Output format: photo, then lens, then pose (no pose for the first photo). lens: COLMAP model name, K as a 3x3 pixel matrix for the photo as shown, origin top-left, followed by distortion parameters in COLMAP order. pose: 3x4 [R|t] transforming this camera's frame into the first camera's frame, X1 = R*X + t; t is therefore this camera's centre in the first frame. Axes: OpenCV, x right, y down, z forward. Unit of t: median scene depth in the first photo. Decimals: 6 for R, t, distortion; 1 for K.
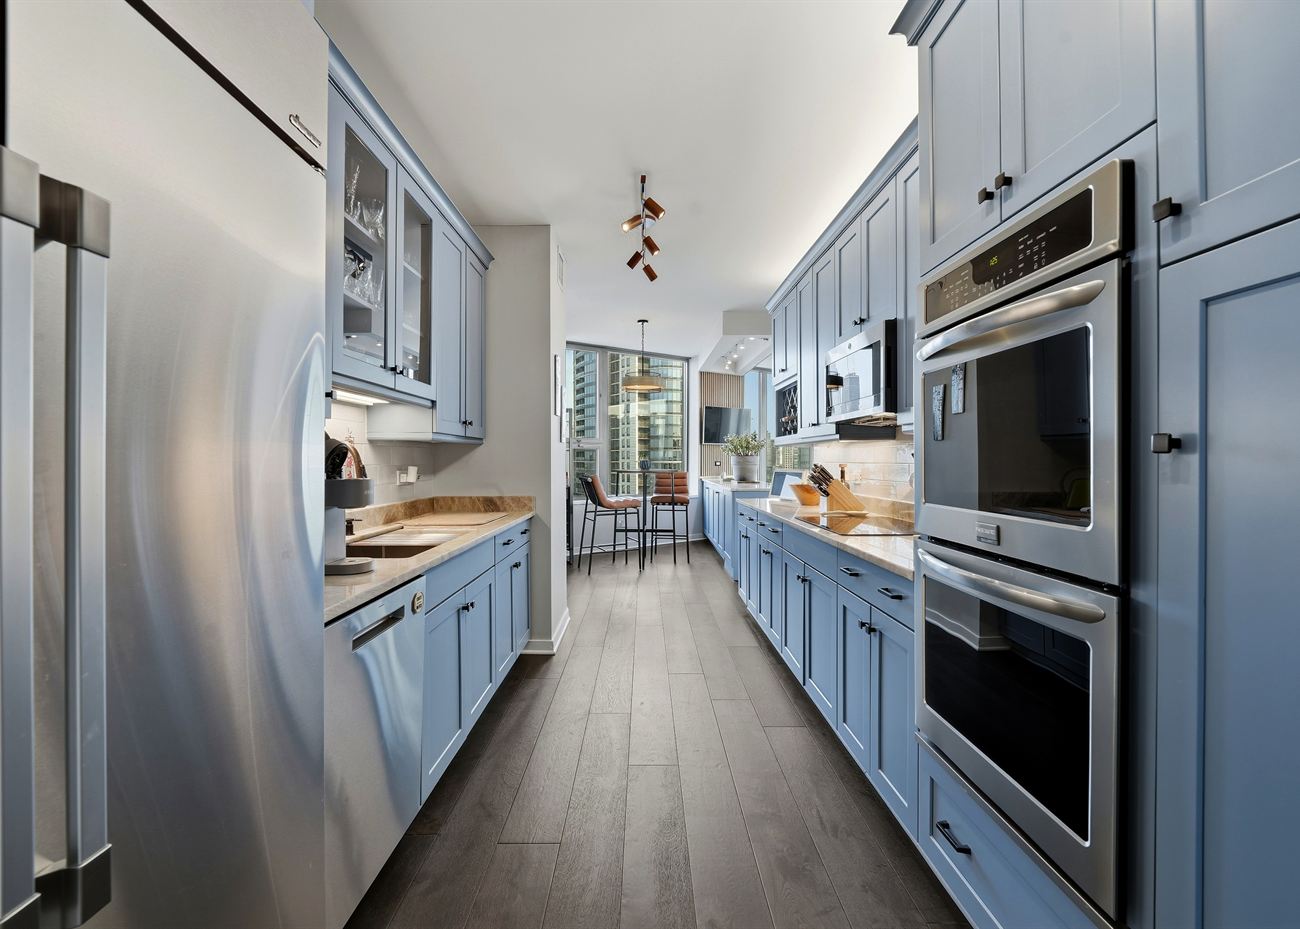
lens RADIAL K [[654.3, 0, 649.2], [0, 654.3, 461.3], [0, 0, 1]] dist [-0.008262, -0.001157]
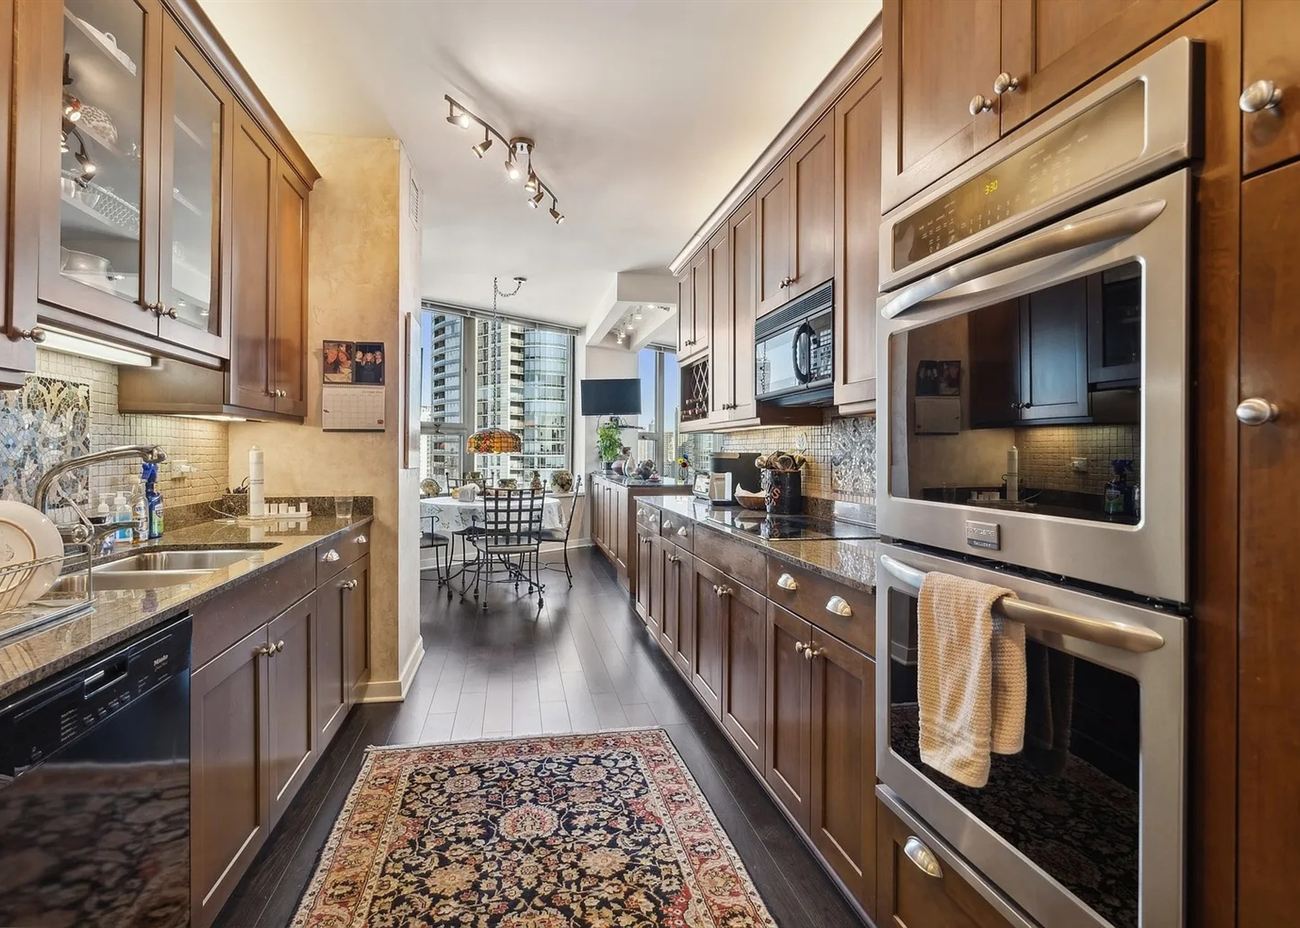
lens RADIAL K [[654.3, 0, 650.7], [0, 654.3, 461.2], [0, 0, 1]] dist [-0.008262, -0.001157]
pose [[0.978706, 0.005076, 0.205205, -0.019979], [-0.004860, 0.999987, -0.001559, 0.016358], [-0.205210, 0.000528, 0.978718, 0.204366]]
